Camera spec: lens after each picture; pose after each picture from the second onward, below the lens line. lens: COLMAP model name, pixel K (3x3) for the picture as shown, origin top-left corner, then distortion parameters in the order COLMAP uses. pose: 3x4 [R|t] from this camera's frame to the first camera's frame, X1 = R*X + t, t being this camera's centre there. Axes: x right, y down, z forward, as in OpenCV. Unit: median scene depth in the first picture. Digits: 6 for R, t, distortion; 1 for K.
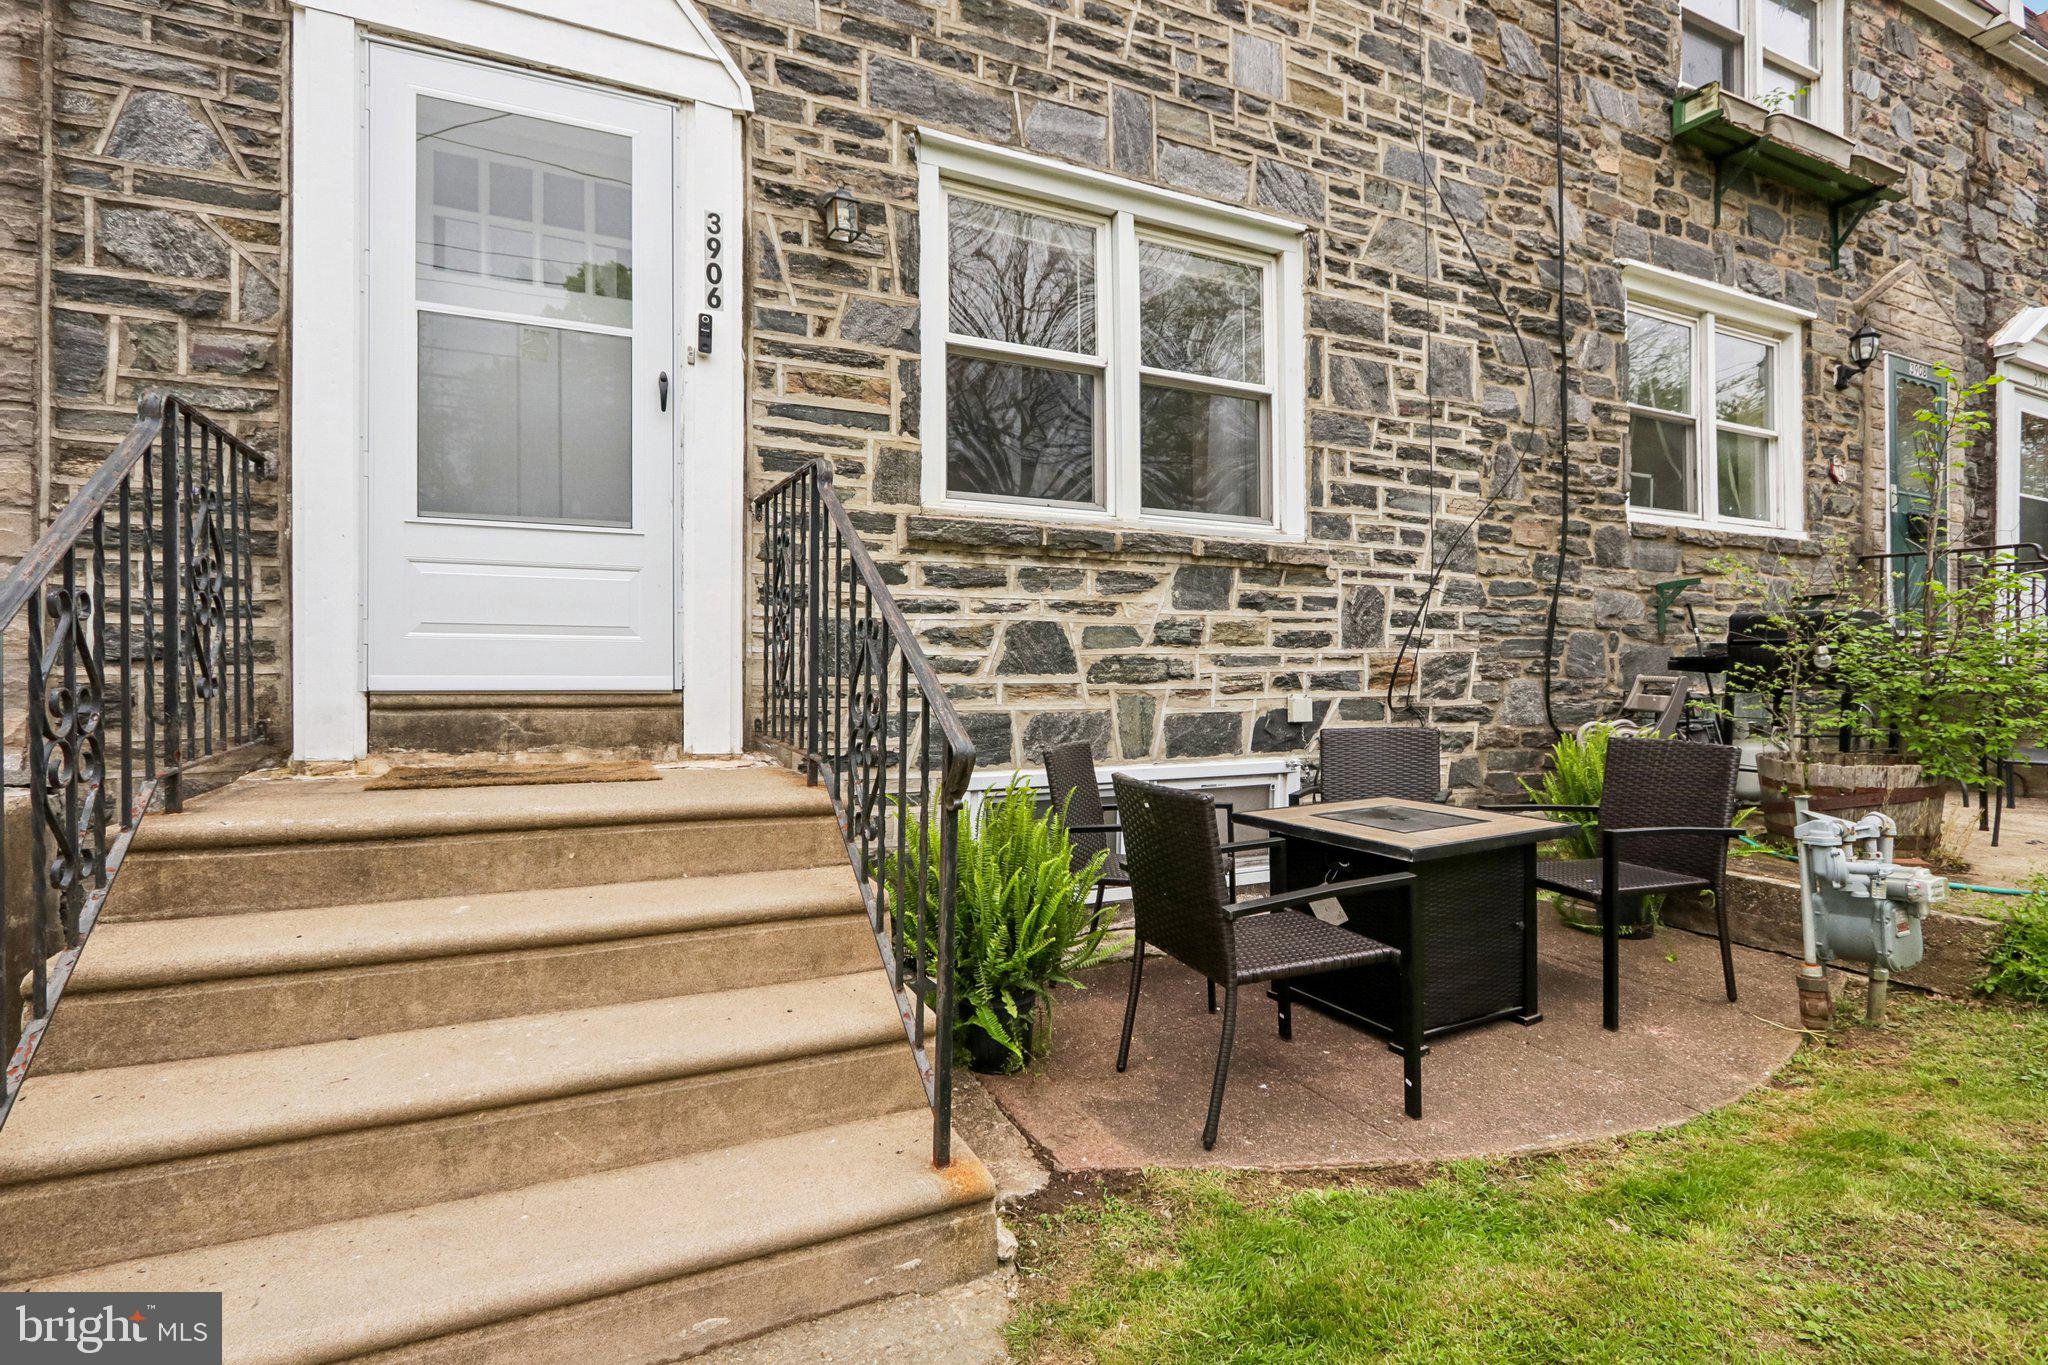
lens RADIAL K [[963.5, 0, 1033.2], [0, 963.5, 678.3], [0, 0, 1]] dist [-0.016670, -0.000415]
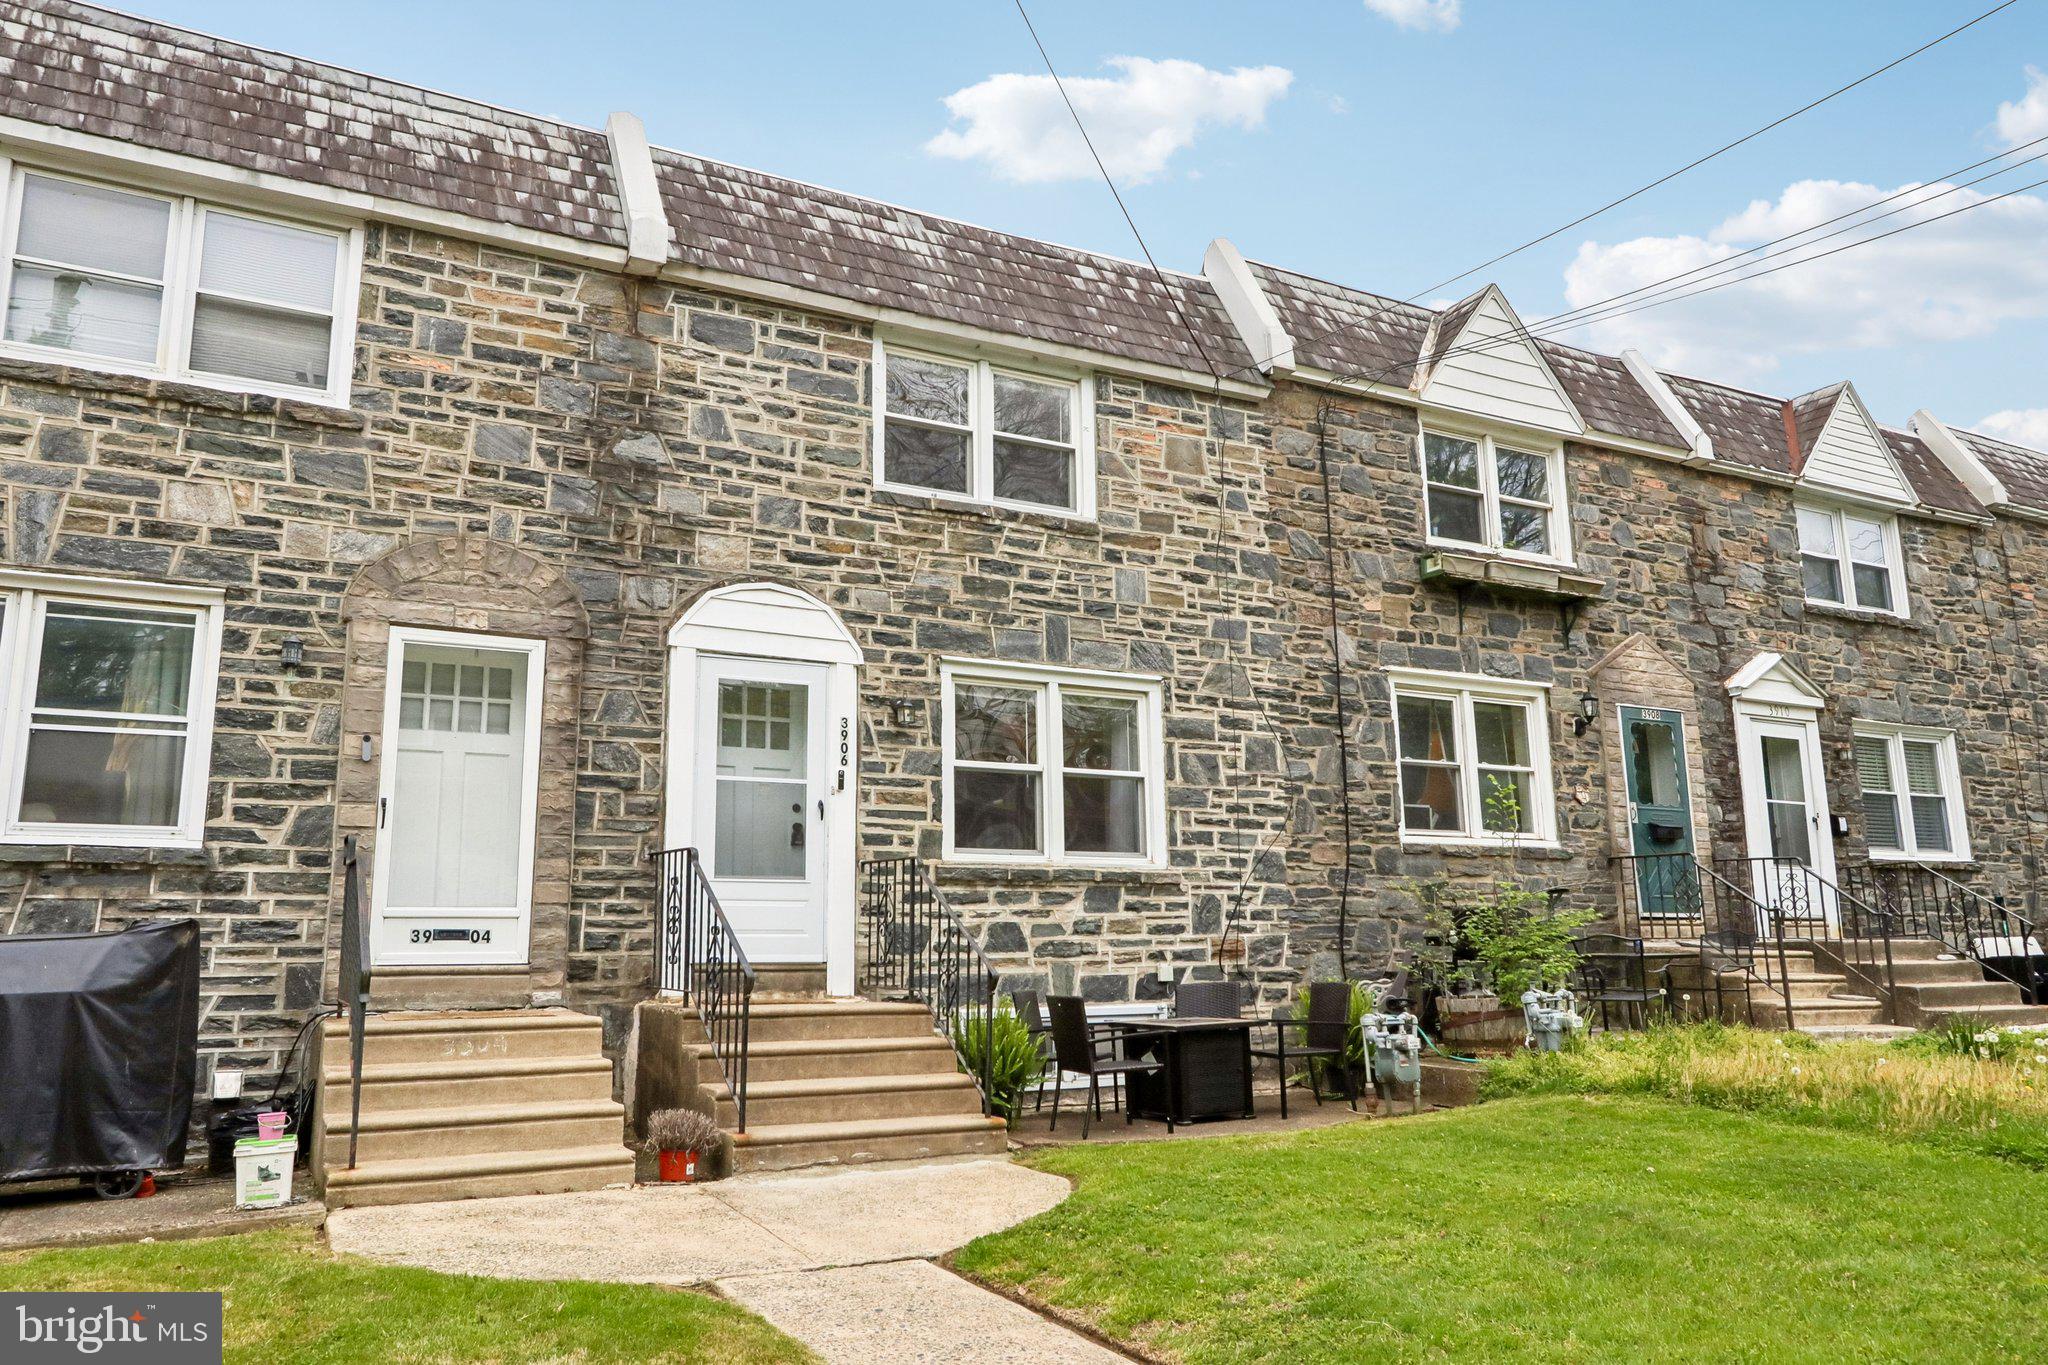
lens RADIAL K [[1451.6, 0, 1045.8], [0, 1451.6, 672.2], [0, 0, 1]] dist [-0.006040, 0.018042]
pose [[0.997195, 0.002073, 0.074819, -0.110011], [0.012876, 0.979962, -0.198770, 0.019086], [-0.073732, 0.199176, 0.977186, -1.520788]]
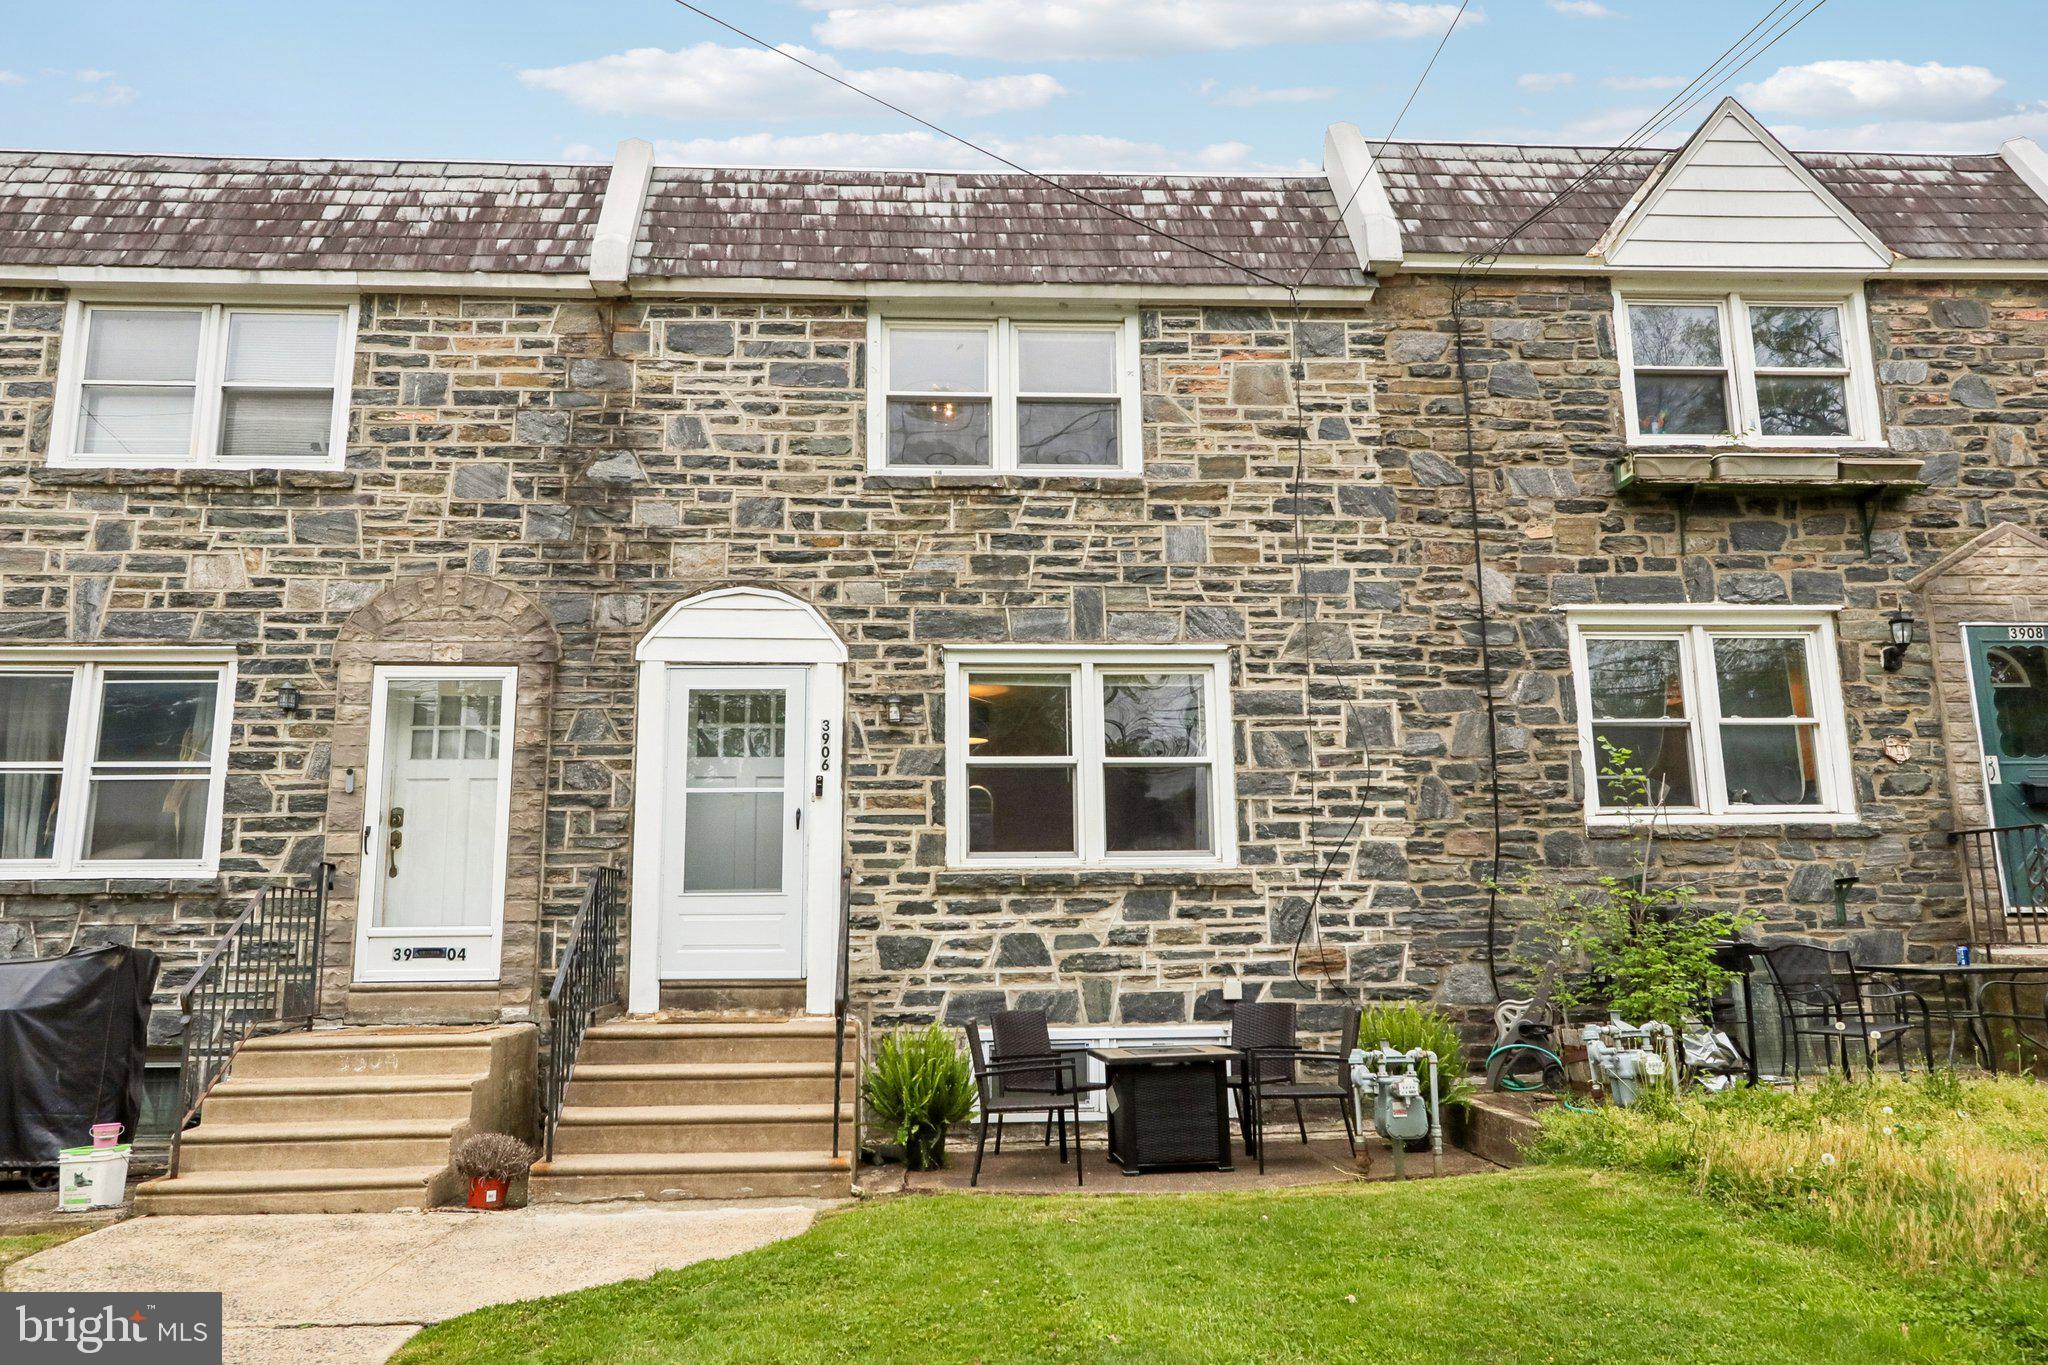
lens RADIAL K [[1451.6, 0, 1033.8], [0, 1451.6, 675.0], [0, 0, 1]] dist [-0.006040, 0.018042]
pose [[0.936239, -0.078492, -0.342484, 0.790623], [0.011140, 0.980869, -0.194348, -0.010045], [0.351186, 0.178141, 0.919203, -1.144513]]
